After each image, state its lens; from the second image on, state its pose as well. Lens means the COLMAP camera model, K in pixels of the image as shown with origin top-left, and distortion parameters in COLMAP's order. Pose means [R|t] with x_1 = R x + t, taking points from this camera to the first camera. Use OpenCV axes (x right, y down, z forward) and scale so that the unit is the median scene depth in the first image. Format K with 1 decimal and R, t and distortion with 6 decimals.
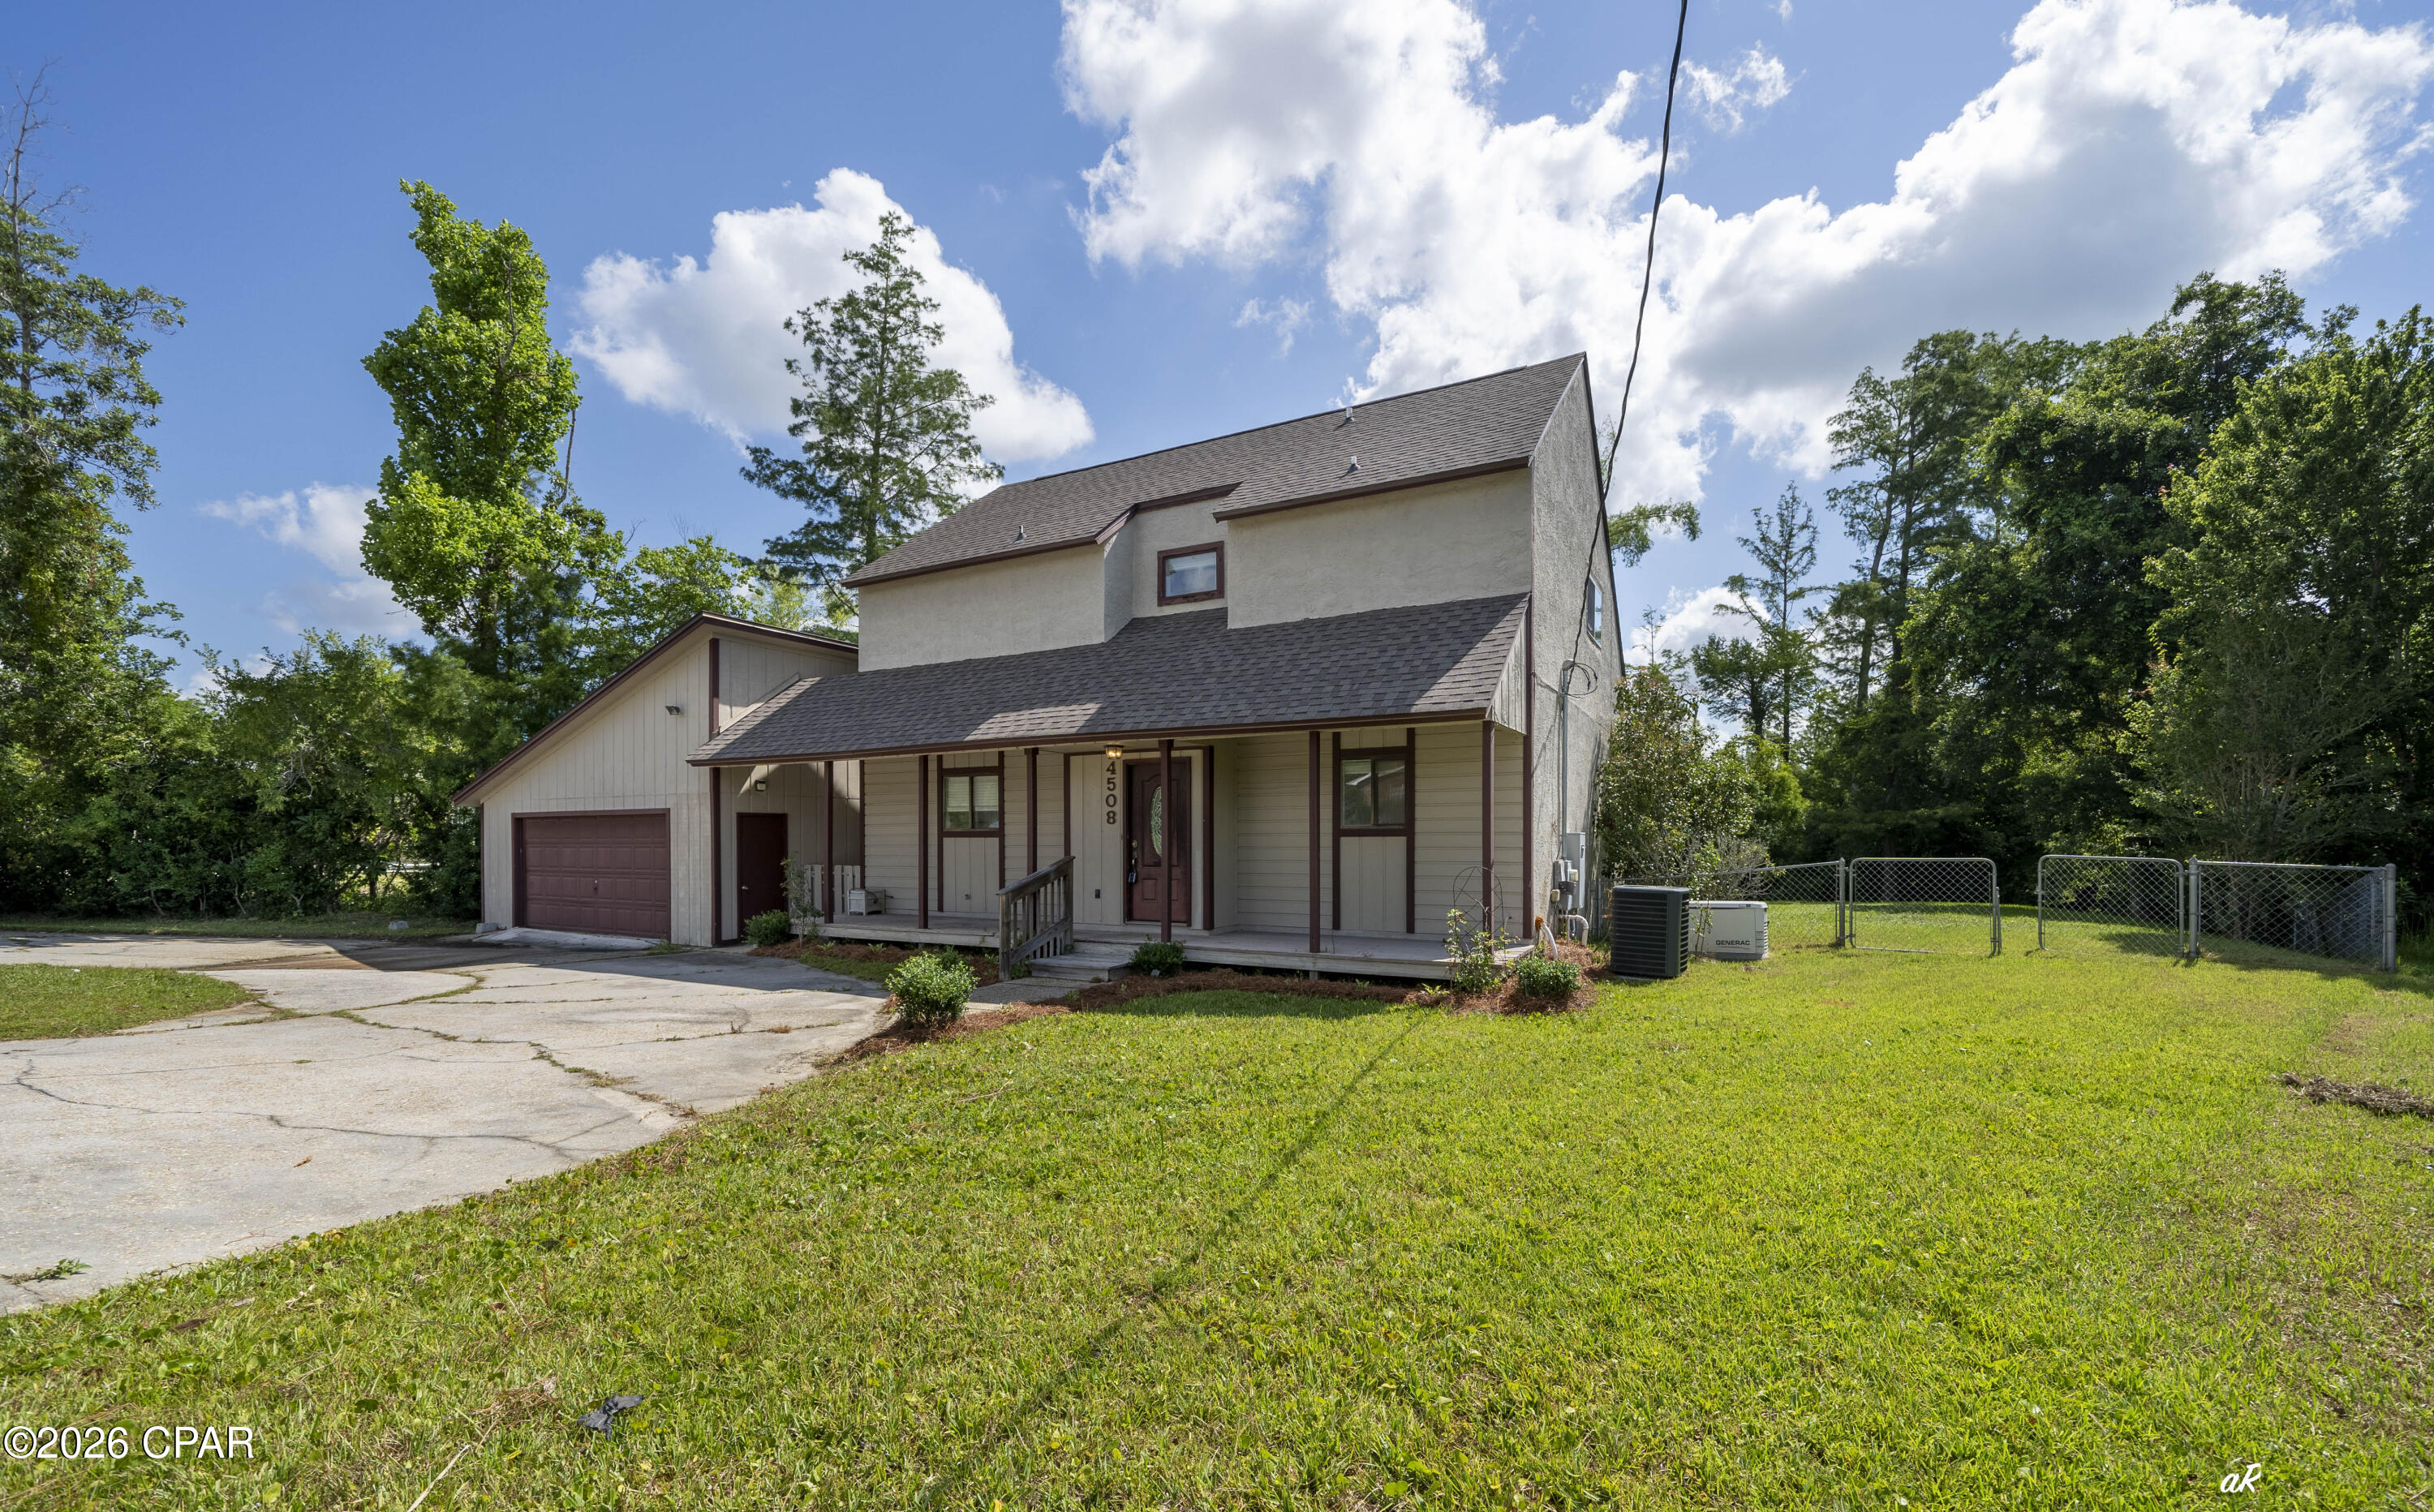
lens RADIAL K [[1007.8, 0, 1222.2], [0, 1007.8, 843.8], [0, 0, 1]] dist [-0.002954, -0.000221]
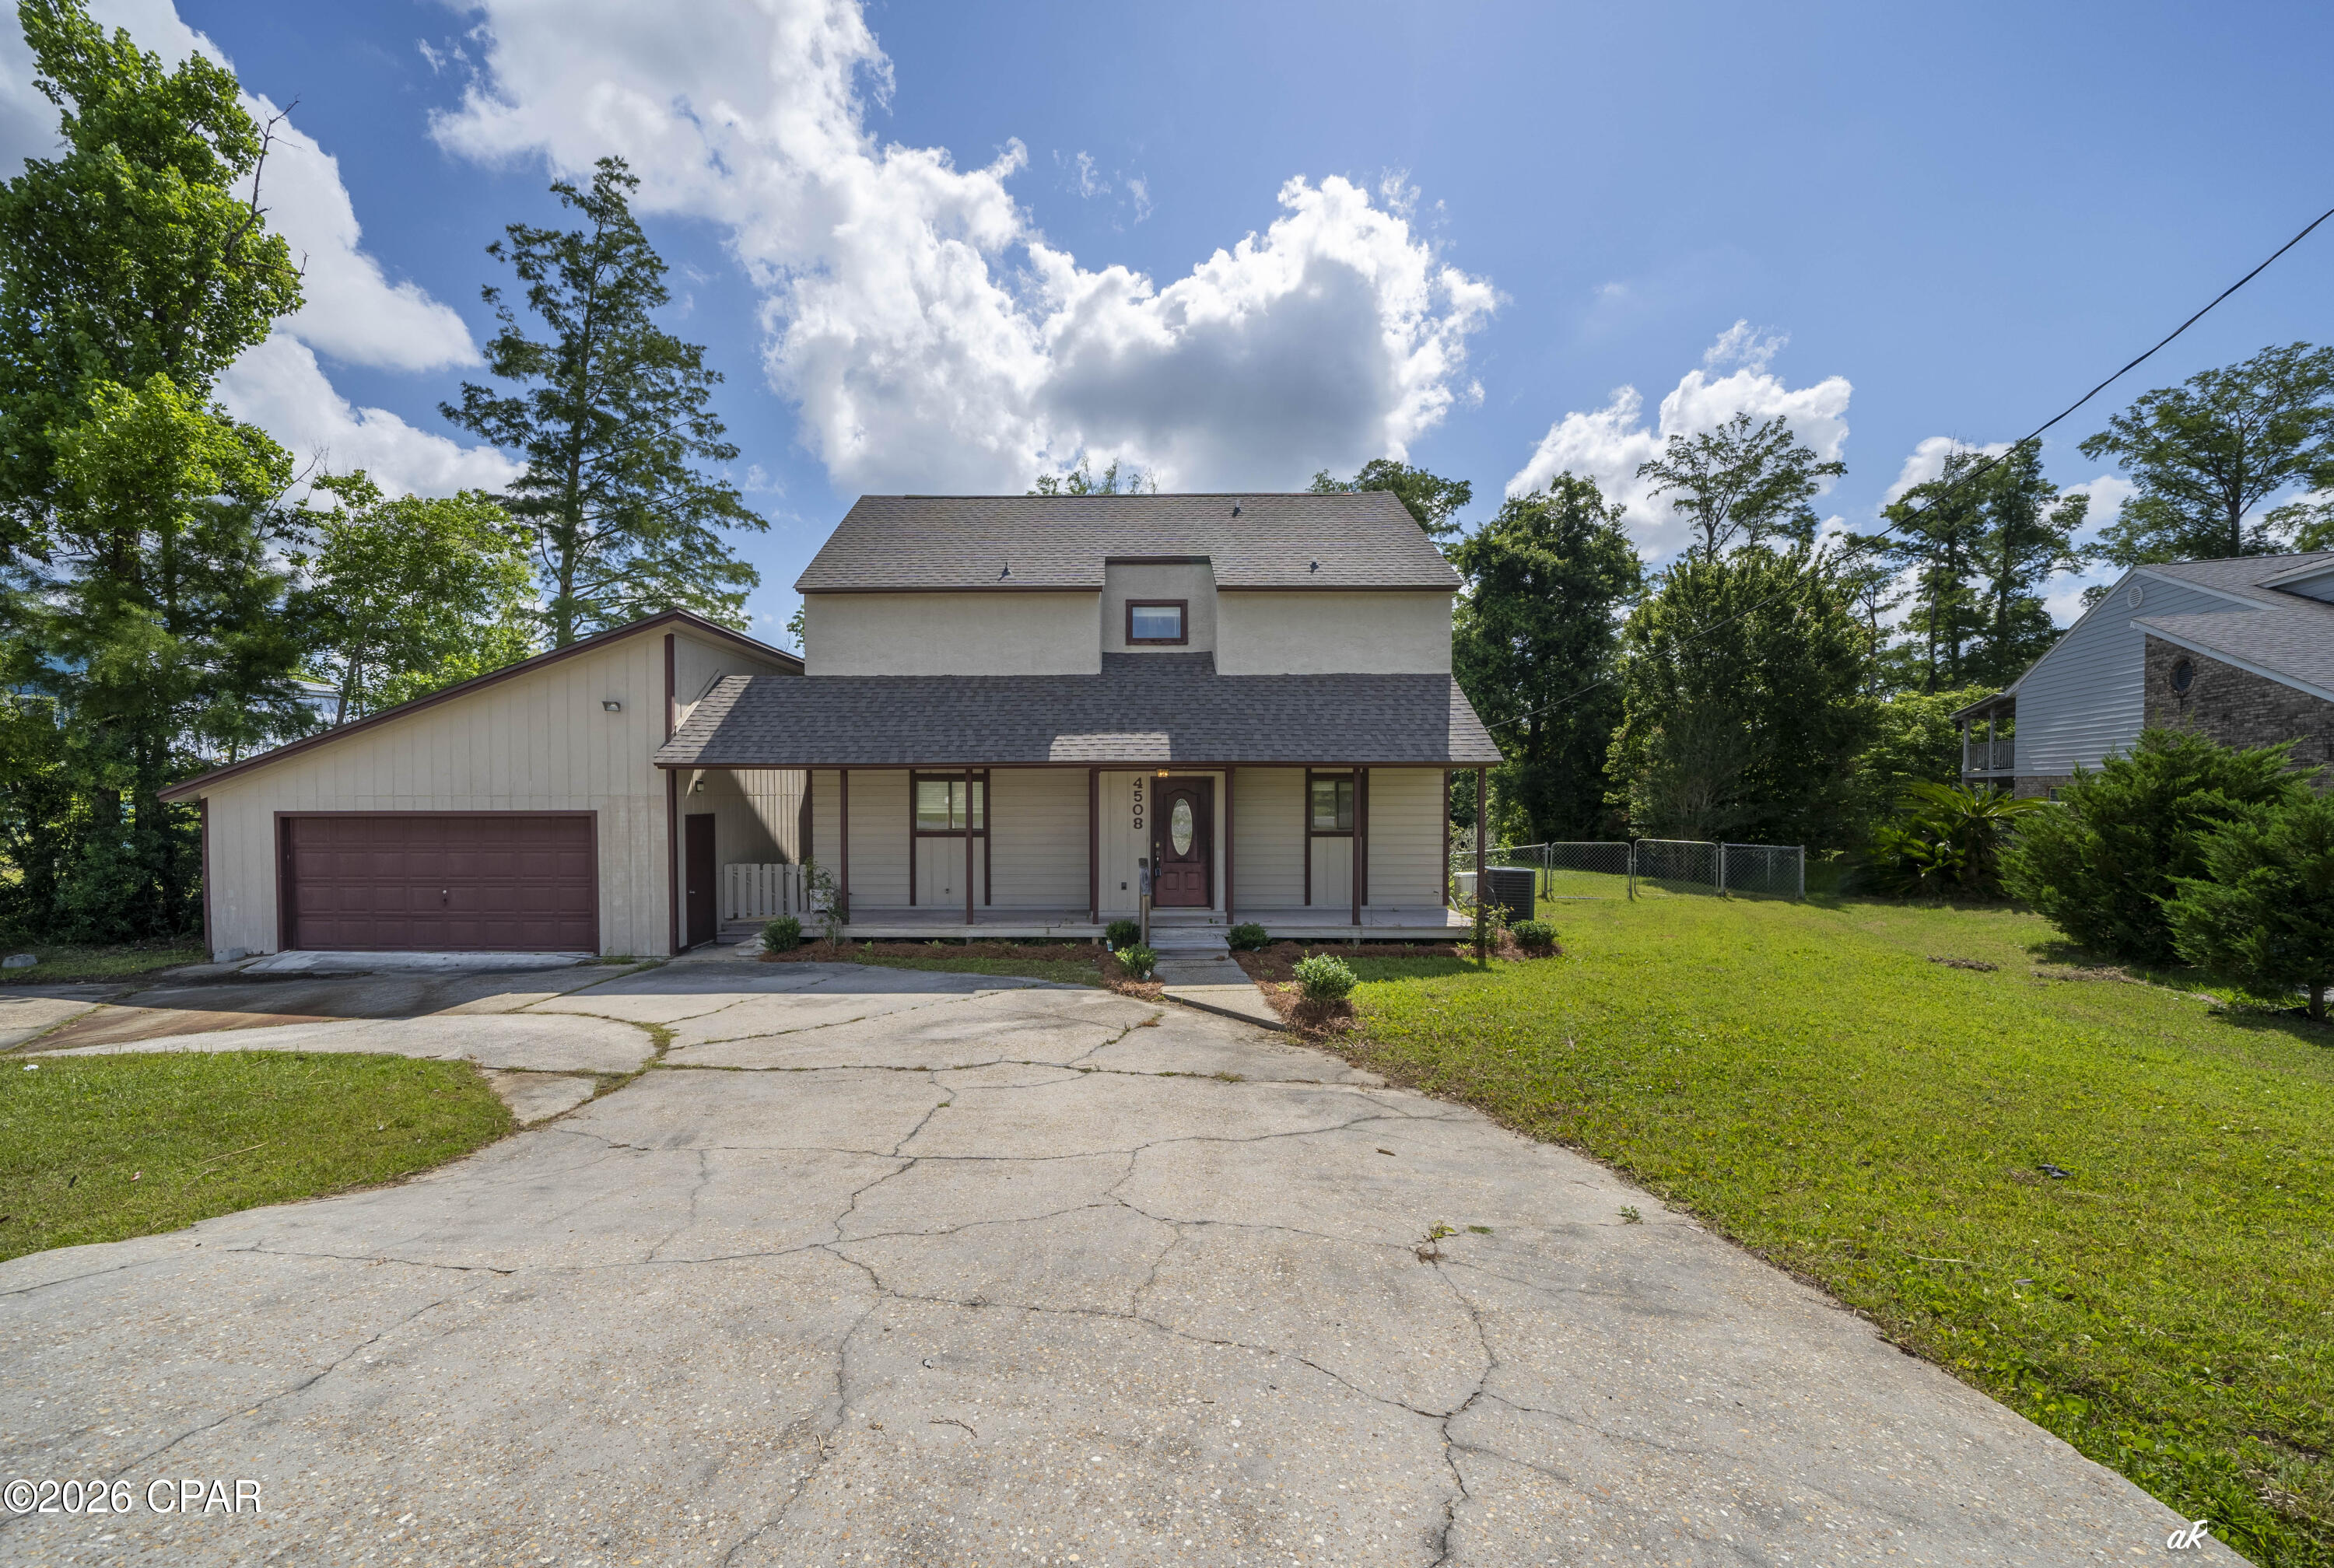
lens RADIAL K [[897.1, 0, 1162.5], [0, 897.1, 813.5], [0, 0, 1]] dist [-0.002572, -0.000359]
pose [[0.877802, -0.009209, 0.478936, -0.549695], [0.002466, 0.999889, 0.014706, -0.049072], [-0.479018, -0.011728, 0.877727, 0.029190]]
